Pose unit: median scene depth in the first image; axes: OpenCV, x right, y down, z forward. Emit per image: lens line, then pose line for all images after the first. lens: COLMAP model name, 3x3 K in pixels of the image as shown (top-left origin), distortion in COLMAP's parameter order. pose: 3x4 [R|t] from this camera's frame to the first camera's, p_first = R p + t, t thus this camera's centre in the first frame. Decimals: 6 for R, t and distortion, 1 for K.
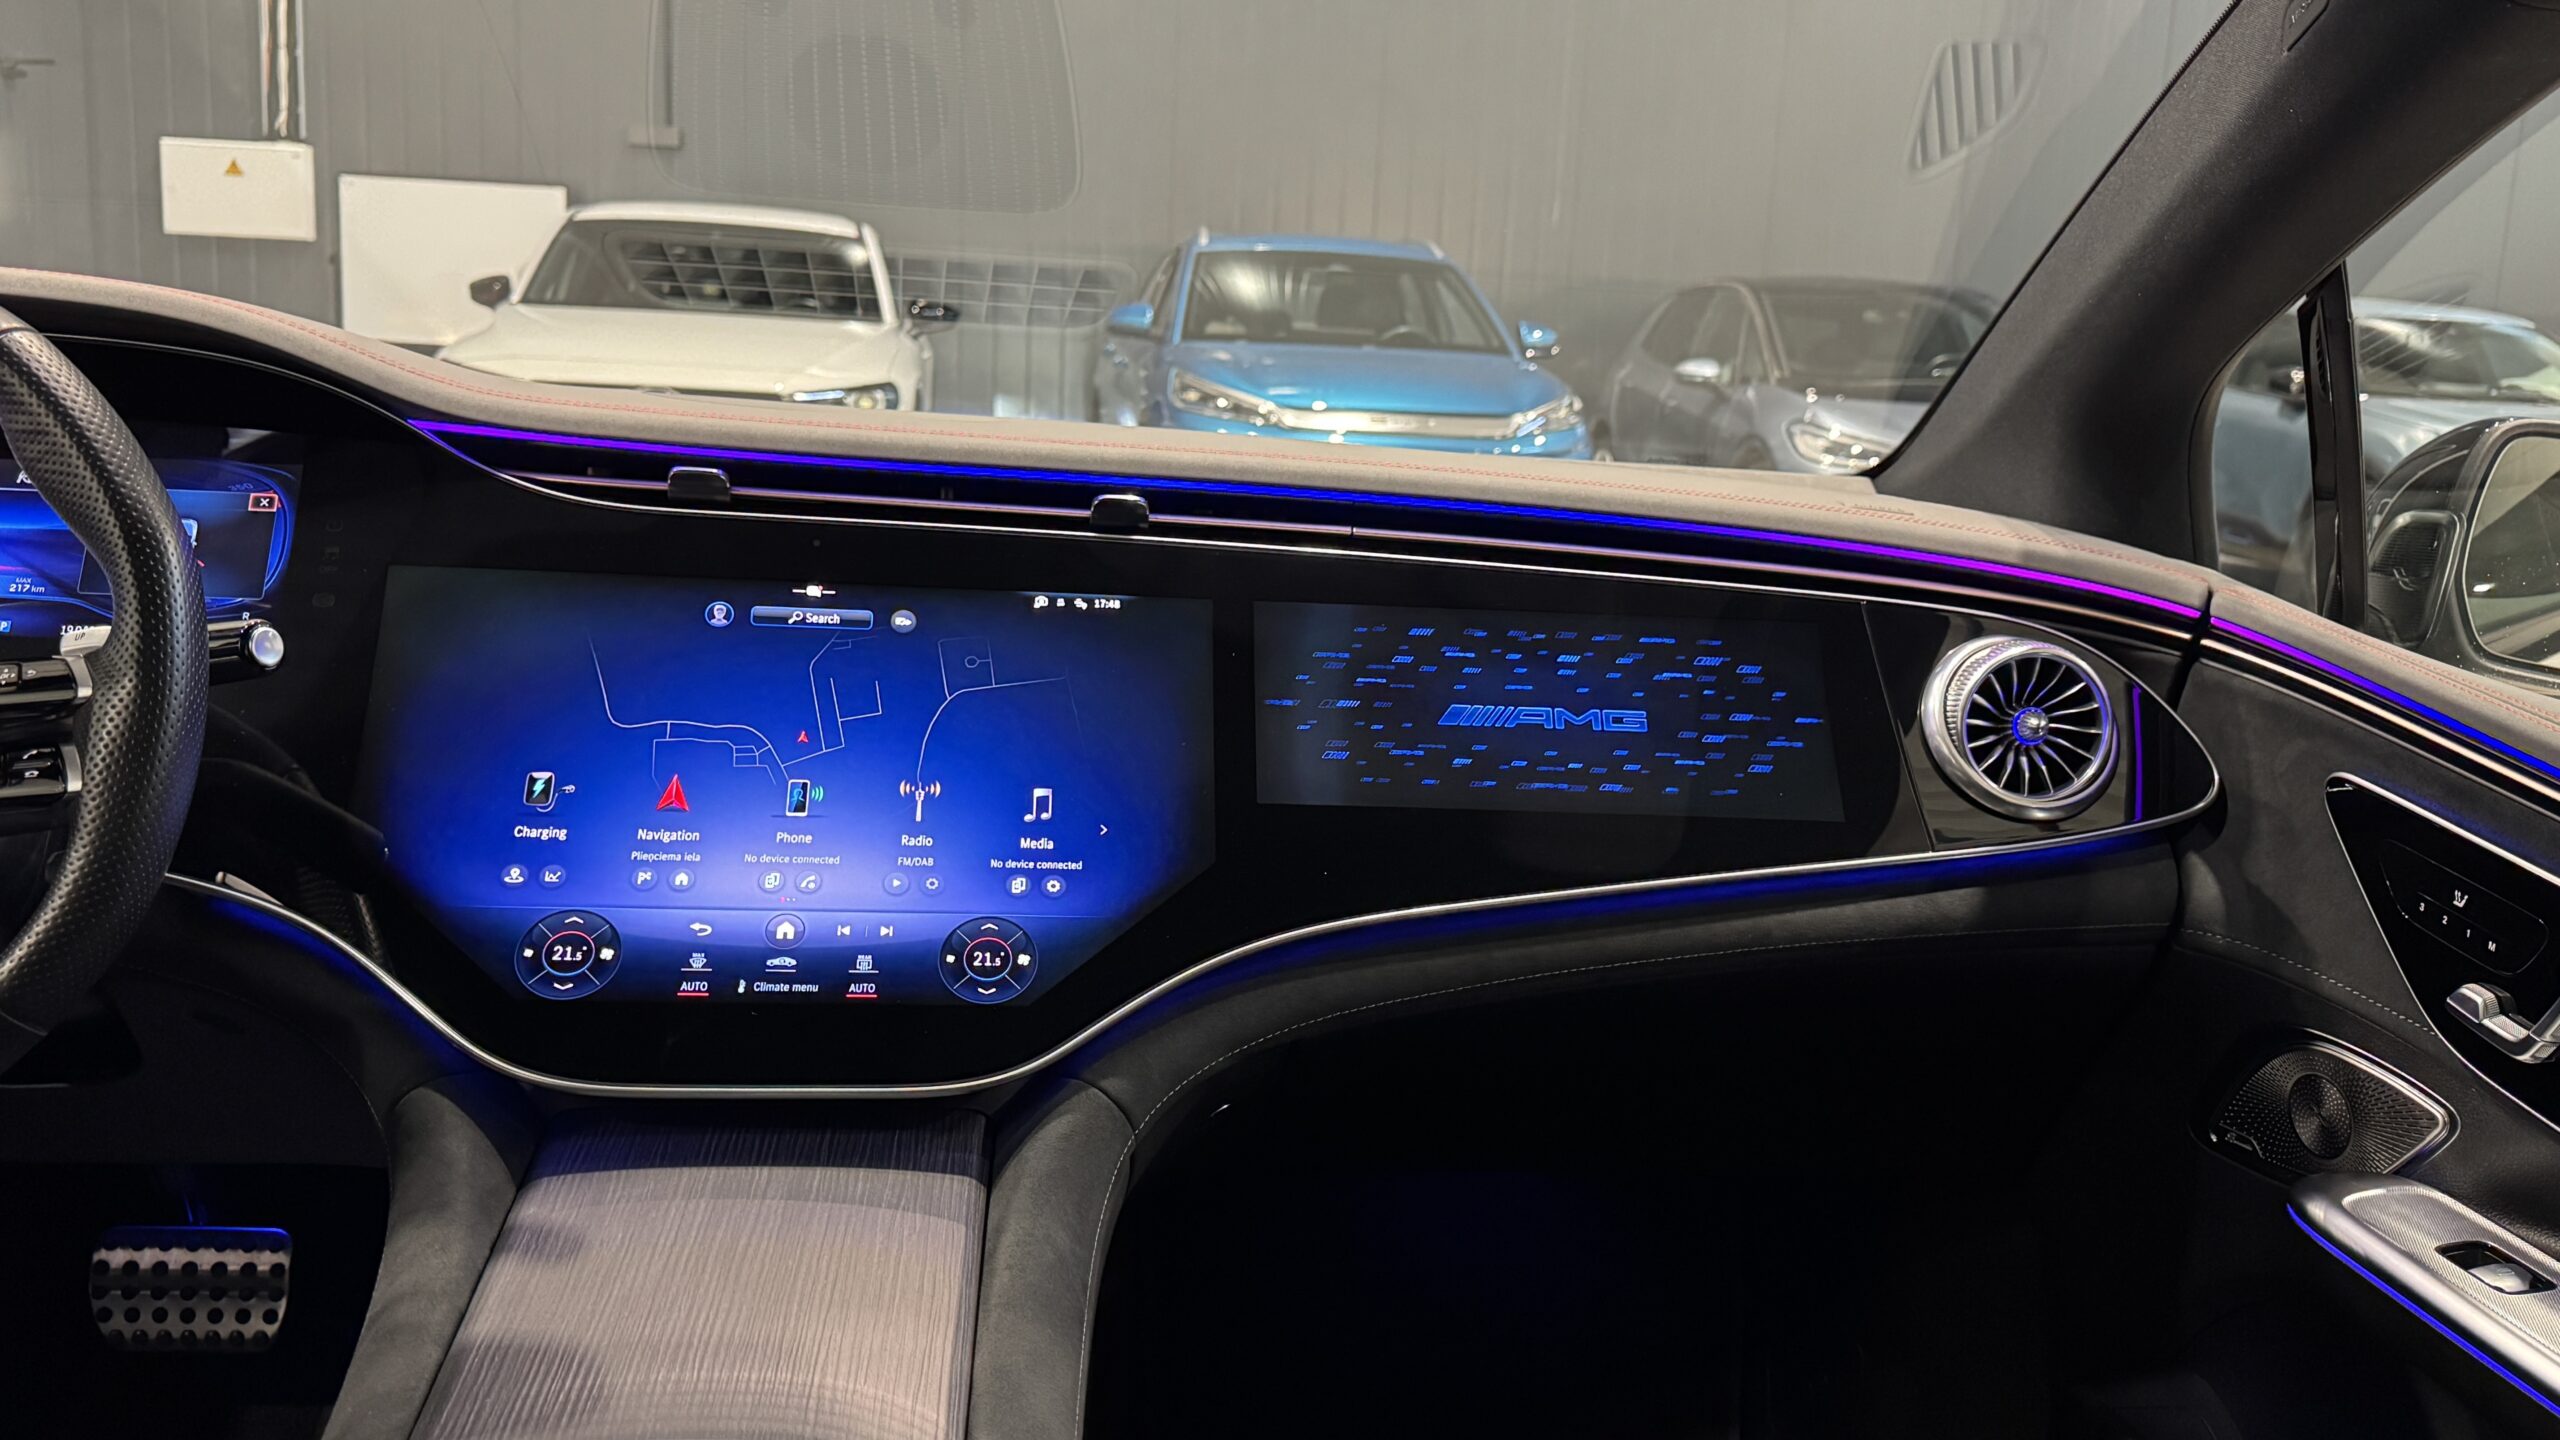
lens RADIAL K [[2175.7, 0, 1275.8], [0, 2175.7, 733.6], [0, 0, 1]] dist [0.109065, -0.174949]
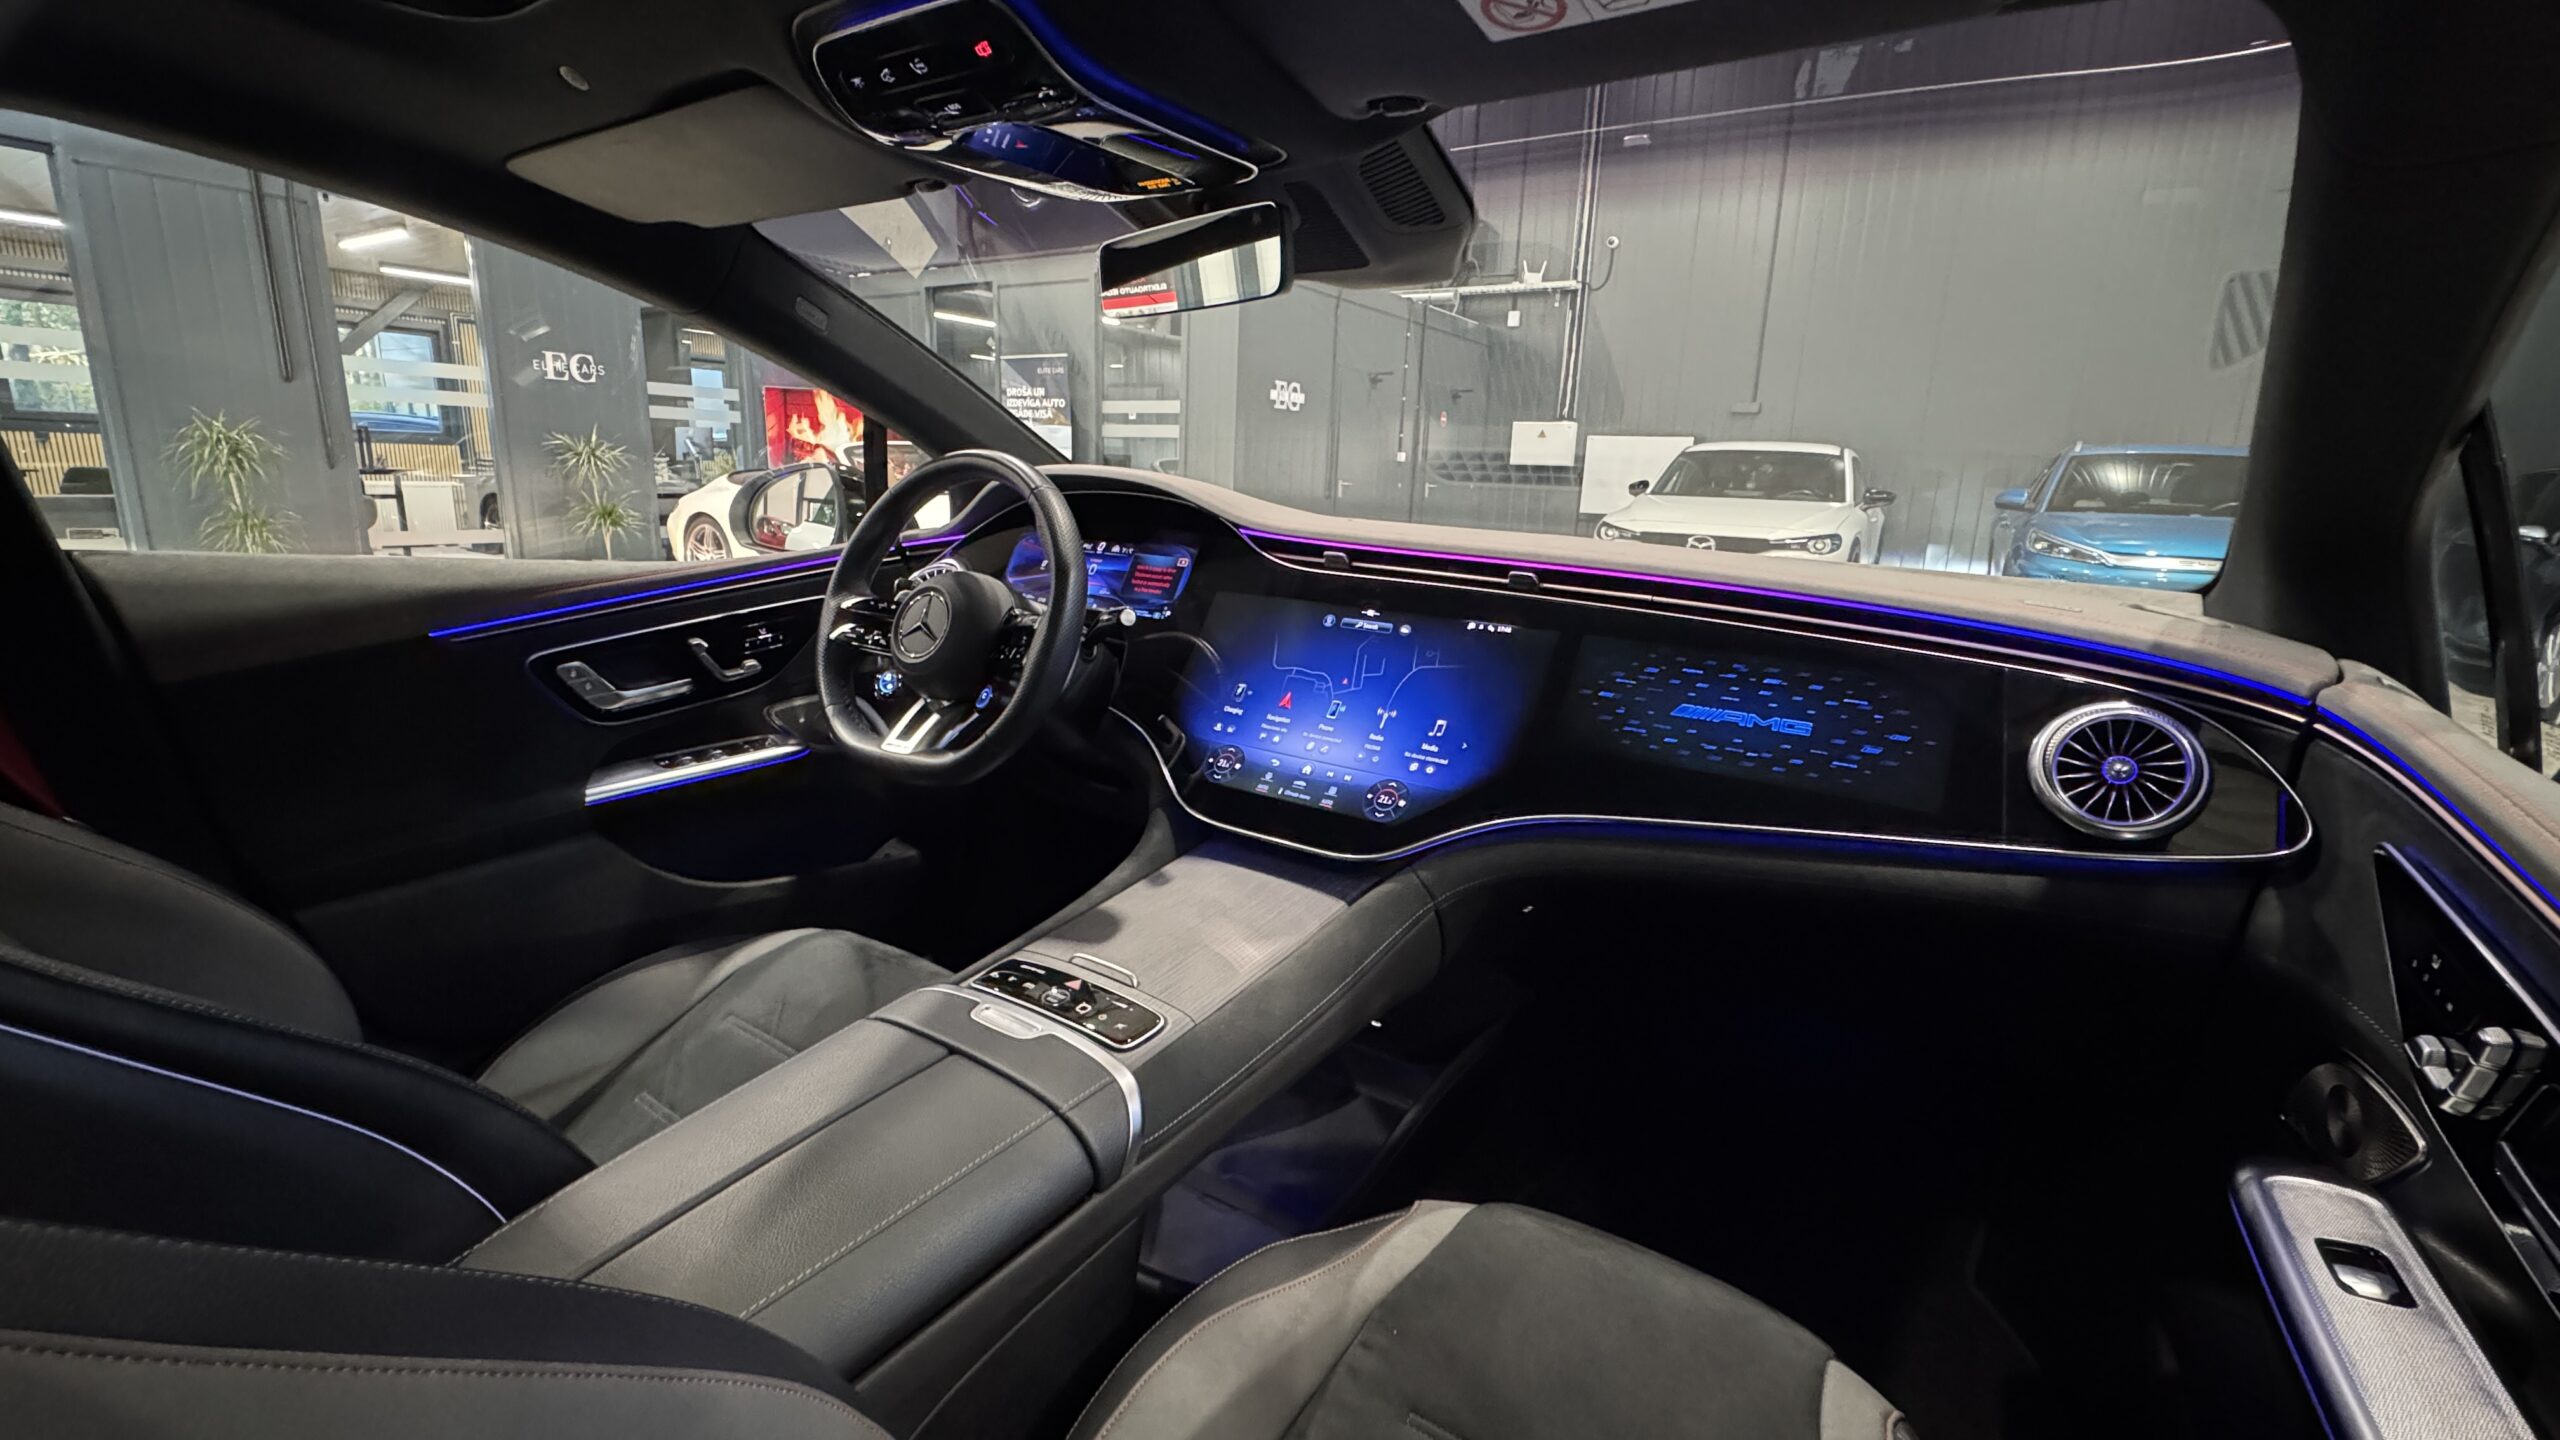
lens RADIAL K [[1079.6, 0, 1268.2], [0, 1079.6, 714.6], [0, 0, 1]] dist [-0.003426, 0.000806]
pose [[0.760863, 0.121569, -0.637423, 0.369054], [-0.117444, 0.991871, 0.048981, -0.008253], [0.638196, 0.037593, 0.768955, 0.154852]]
